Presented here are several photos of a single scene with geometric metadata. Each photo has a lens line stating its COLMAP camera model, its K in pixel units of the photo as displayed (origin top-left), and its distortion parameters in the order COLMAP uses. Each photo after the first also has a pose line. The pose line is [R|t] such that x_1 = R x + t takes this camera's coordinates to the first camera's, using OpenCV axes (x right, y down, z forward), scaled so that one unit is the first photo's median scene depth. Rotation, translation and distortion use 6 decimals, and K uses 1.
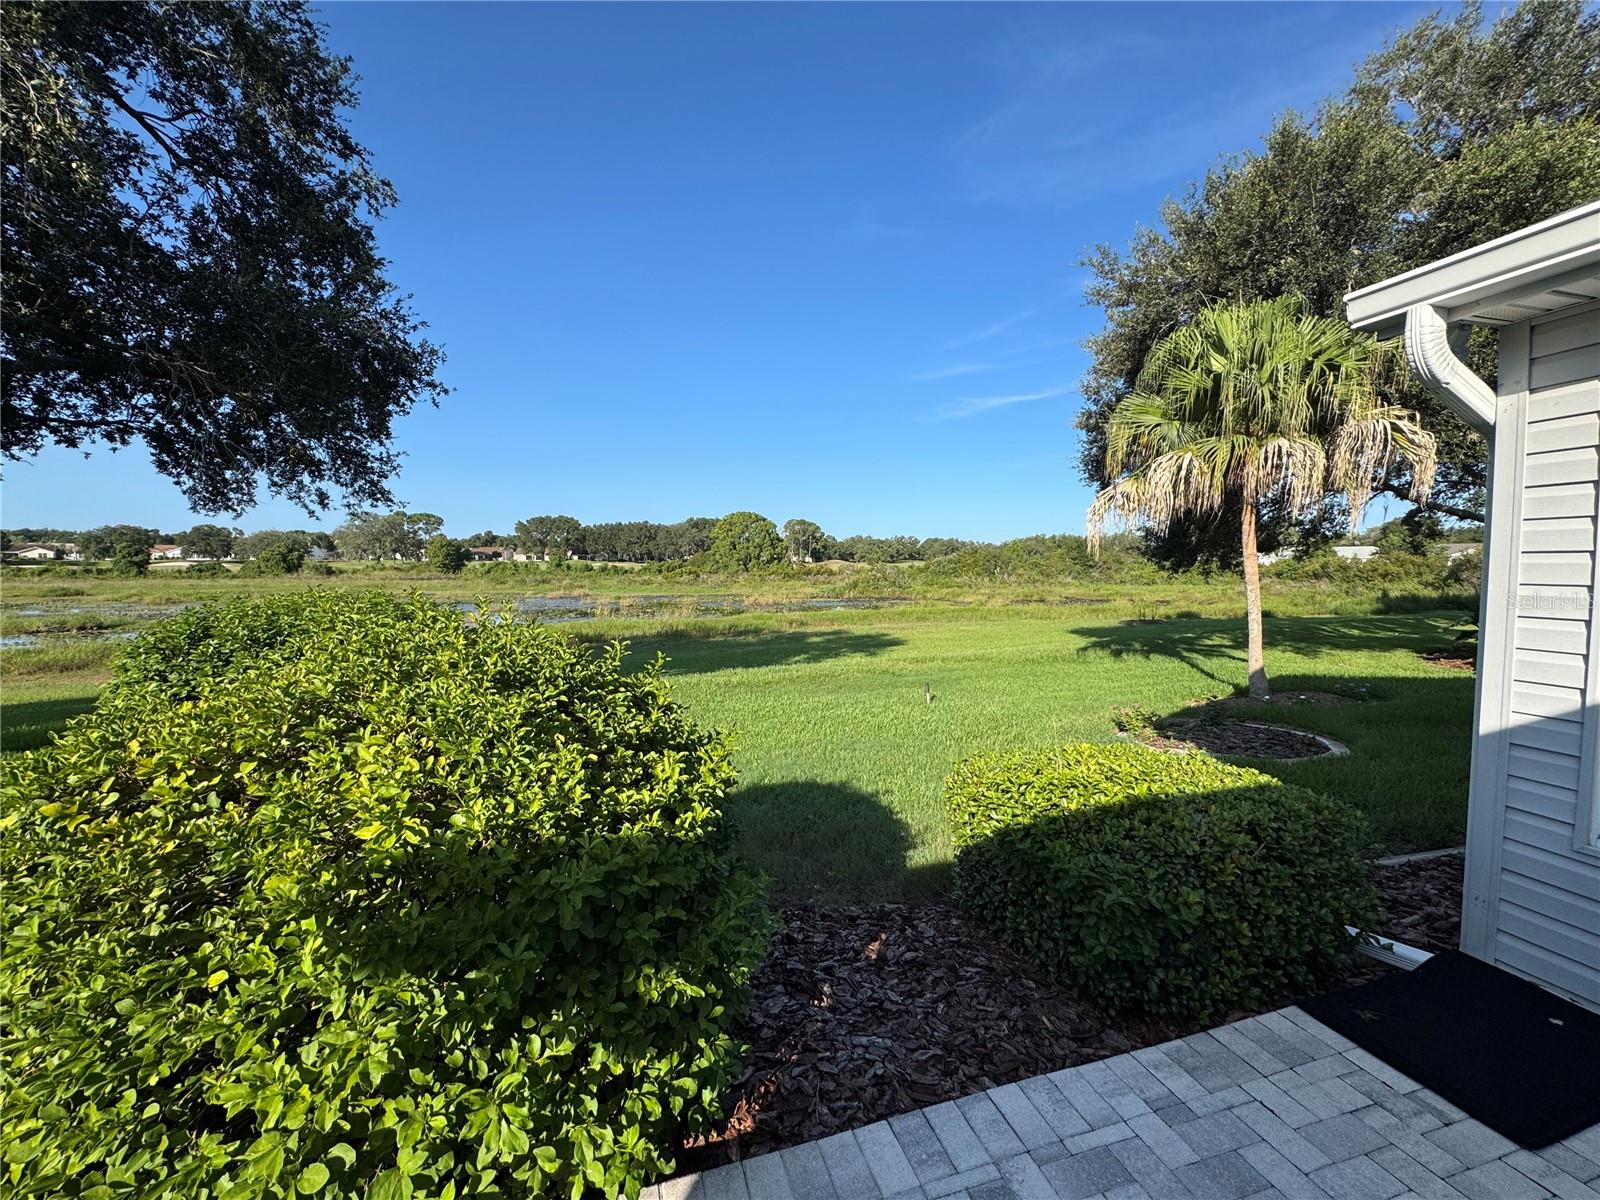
lens RADIAL K [[636.1, 0, 800.3], [0, 636.1, 599.9], [0, 0, 1]] dist [-0.001988, 0.000050]
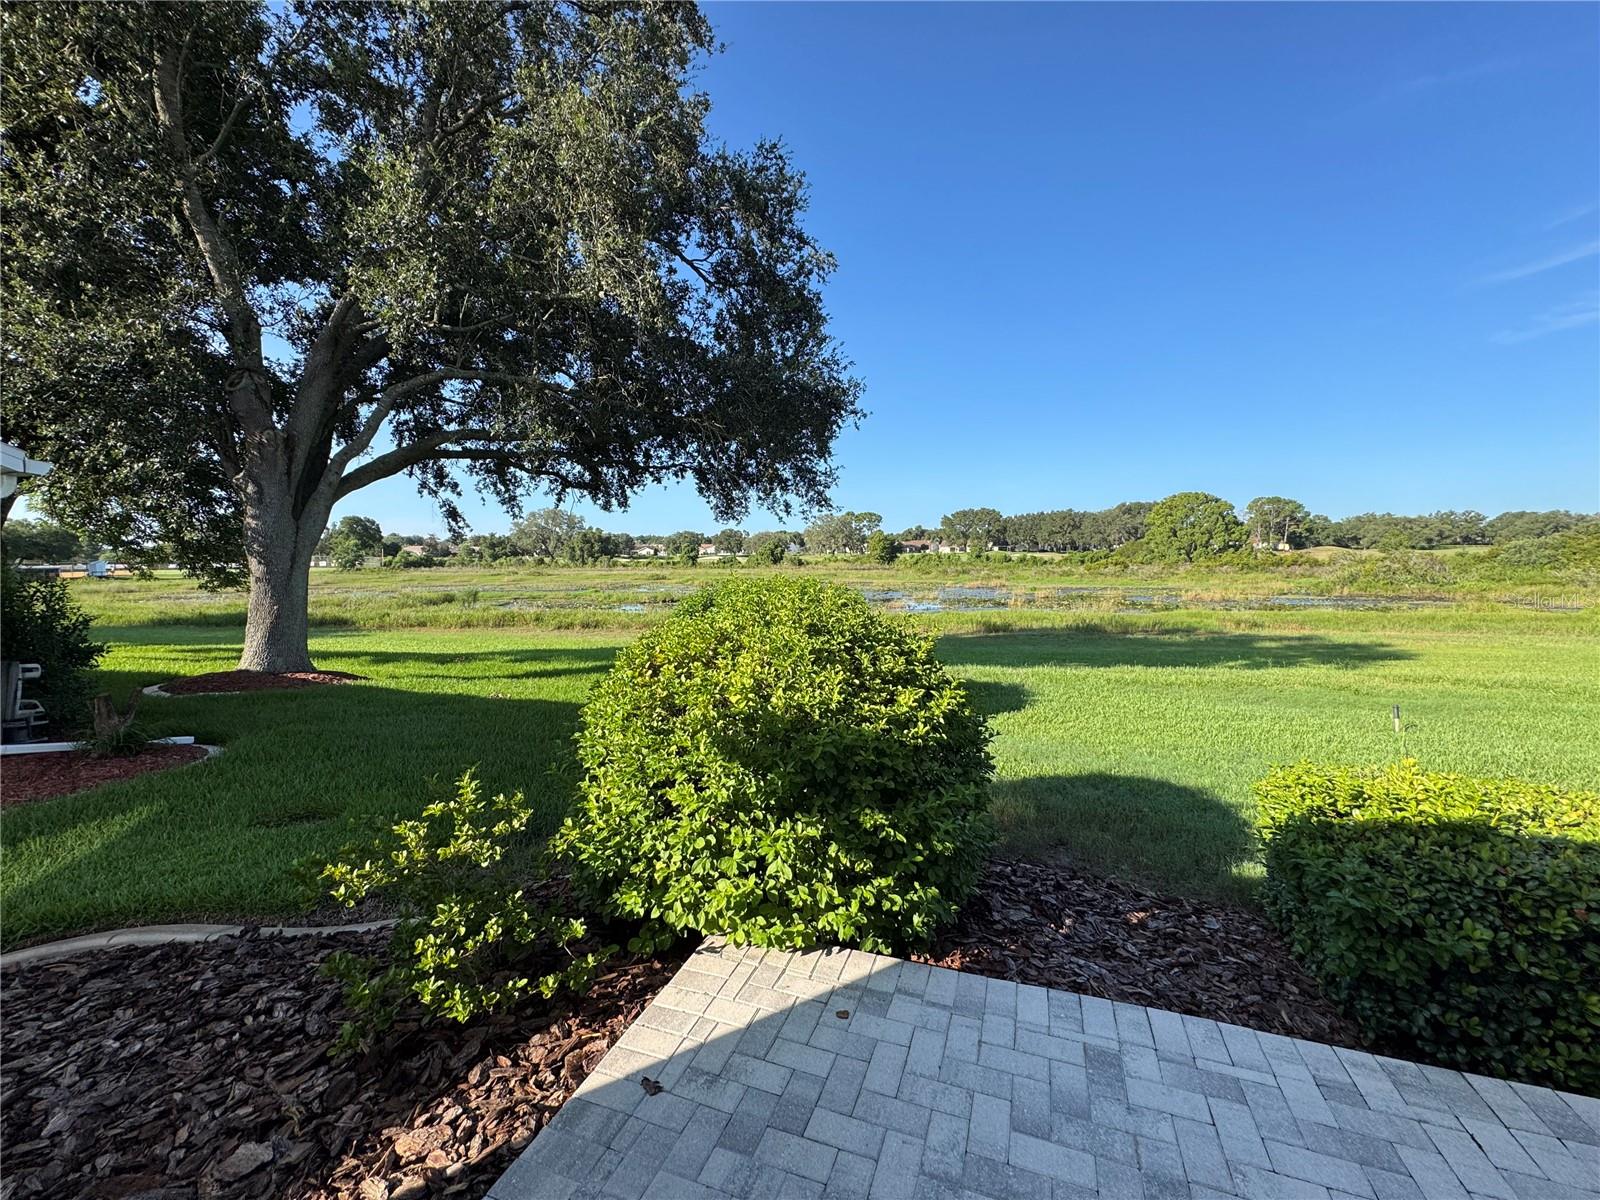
lens RADIAL K [[636.1, 0, 800.4], [0, 636.1, 600.4], [0, 0, 1]] dist [-0.001988, 0.000050]
pose [[0.802685, 0.032641, -0.595510, 0.061016], [-0.023701, 0.999458, 0.022835, 0.001916], [0.595933, -0.004215, 0.803023, -0.042127]]
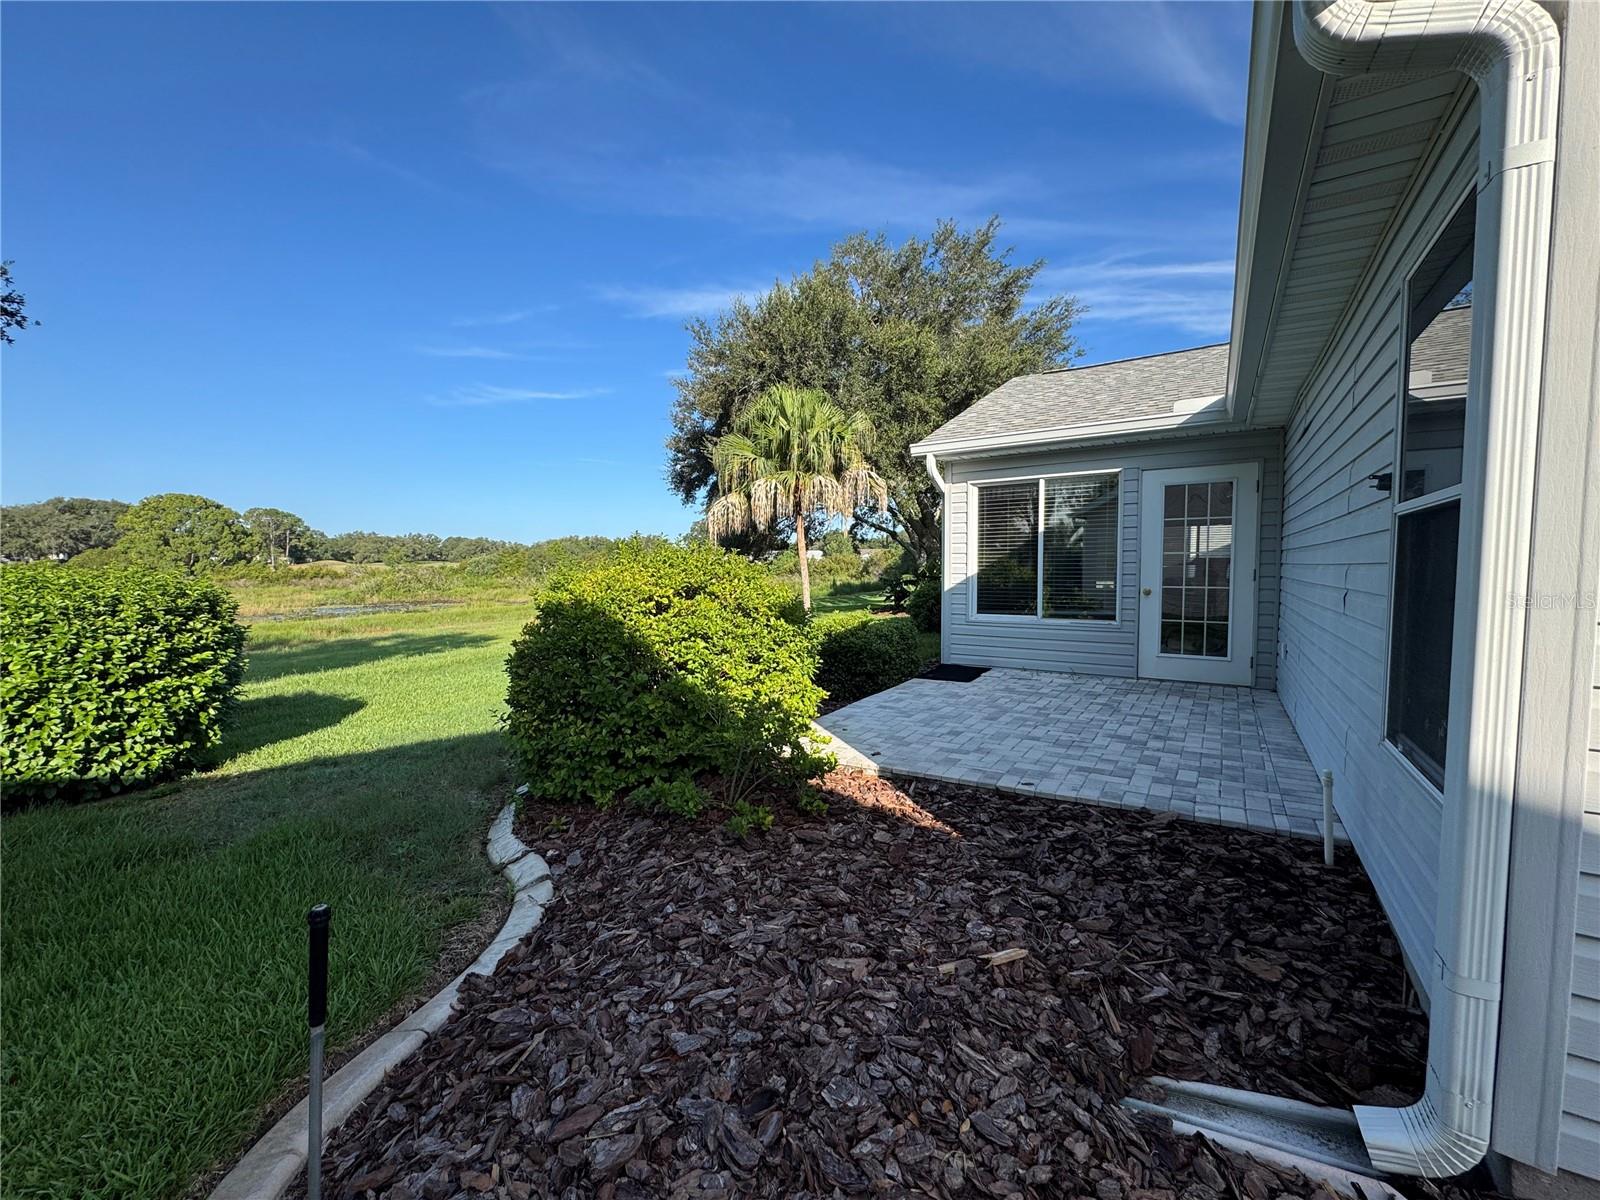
lens RADIAL K [[636.1, 0, 802.0], [0, 636.1, 598.7], [0, 0, 1]] dist [-0.001988, 0.000050]
pose [[0.758899, -0.039122, 0.650032, -0.256812], [0.041911, 0.999059, 0.011198, 0.031768], [-0.649858, 0.018745, 0.759824, -0.157451]]
